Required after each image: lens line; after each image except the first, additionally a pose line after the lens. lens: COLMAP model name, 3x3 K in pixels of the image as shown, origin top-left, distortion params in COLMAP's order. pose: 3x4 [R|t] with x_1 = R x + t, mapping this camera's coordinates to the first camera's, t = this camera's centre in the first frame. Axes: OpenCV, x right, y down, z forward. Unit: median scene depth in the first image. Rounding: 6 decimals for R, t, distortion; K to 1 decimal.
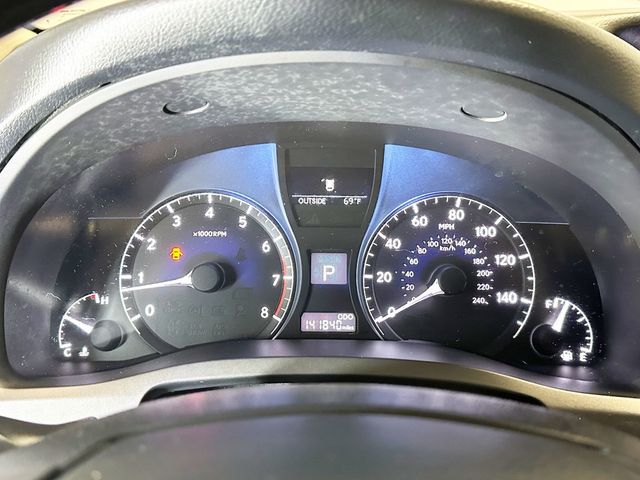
lens RADIAL K [[608.5, 0, 320.0], [0, 608.5, 240.0], [0, 0, 1]] dist [0.140319, -0.292498]
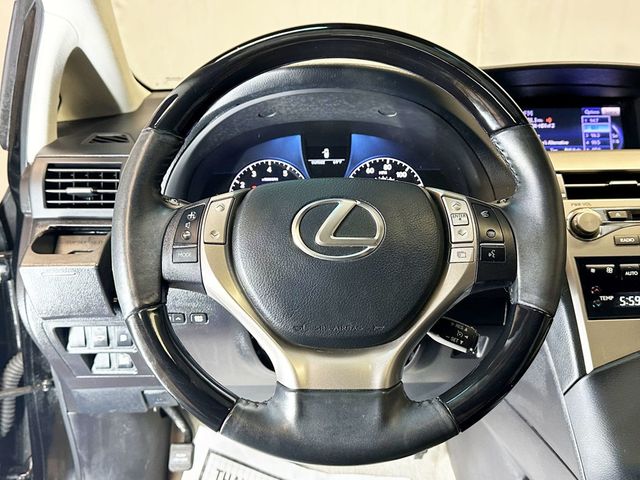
lens RADIAL K [[608.5, 0, 320.0], [0, 608.5, 240.0], [0, 0, 1]] dist [0.140319, -0.292498]
pose [[0.999412, -0.033817, 0.005580, -0.027481], [0.034195, 0.994841, -0.095512, 0.403339], [-0.002321, 0.095646, 0.995413, -1.064295]]
